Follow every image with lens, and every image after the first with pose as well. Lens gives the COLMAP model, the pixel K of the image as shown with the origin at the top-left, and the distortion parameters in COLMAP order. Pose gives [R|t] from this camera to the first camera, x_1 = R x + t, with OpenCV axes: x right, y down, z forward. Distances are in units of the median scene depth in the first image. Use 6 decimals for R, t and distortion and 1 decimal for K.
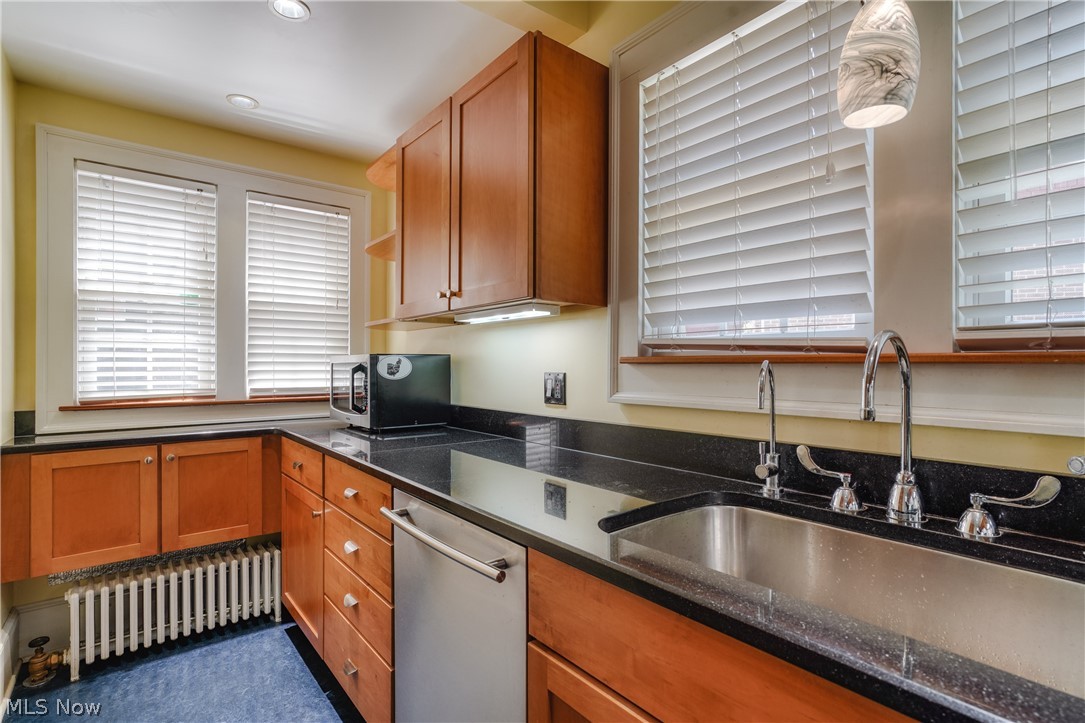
lens RADIAL K [[527.2, 0, 536.9], [0, 527.2, 362.3], [0, 0, 1]] dist [-0.005016, -0.000337]
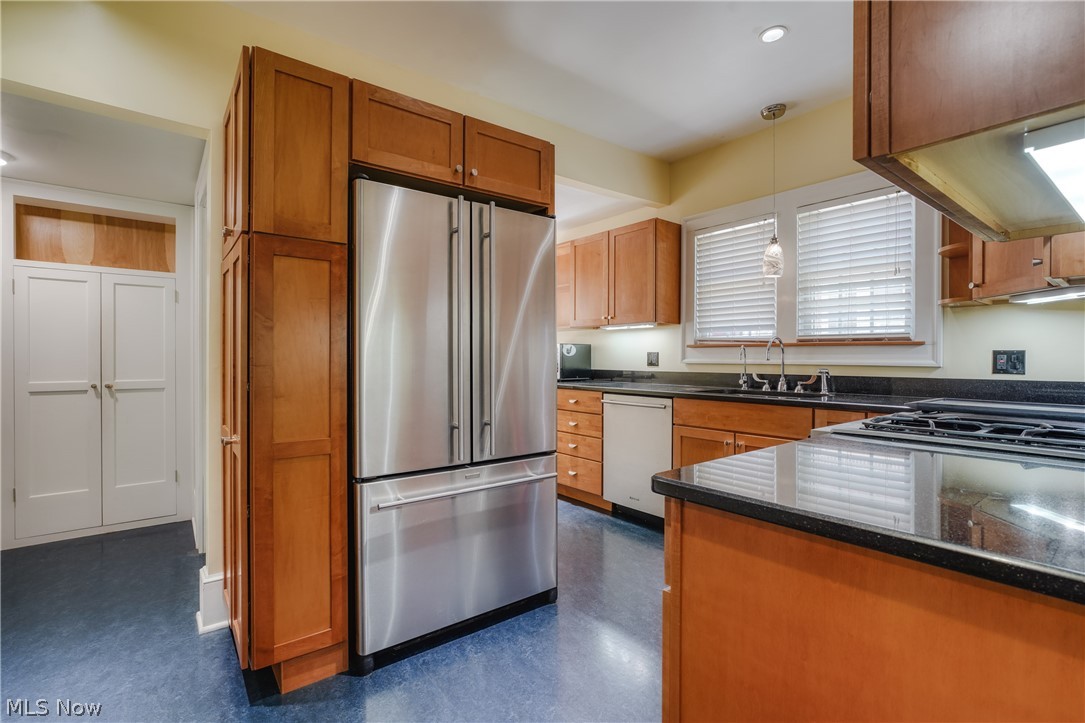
lens RADIAL K [[495.4, 0, 546.9], [0, 495.4, 359.4], [0, 0, 1]] dist [0.000083, 0.000018]
pose [[0.999953, 0.005035, 0.008238, -0.692724], [-0.005090, 0.999965, 0.006674, 0.061672], [-0.008204, -0.006715, 0.999944, -1.783580]]
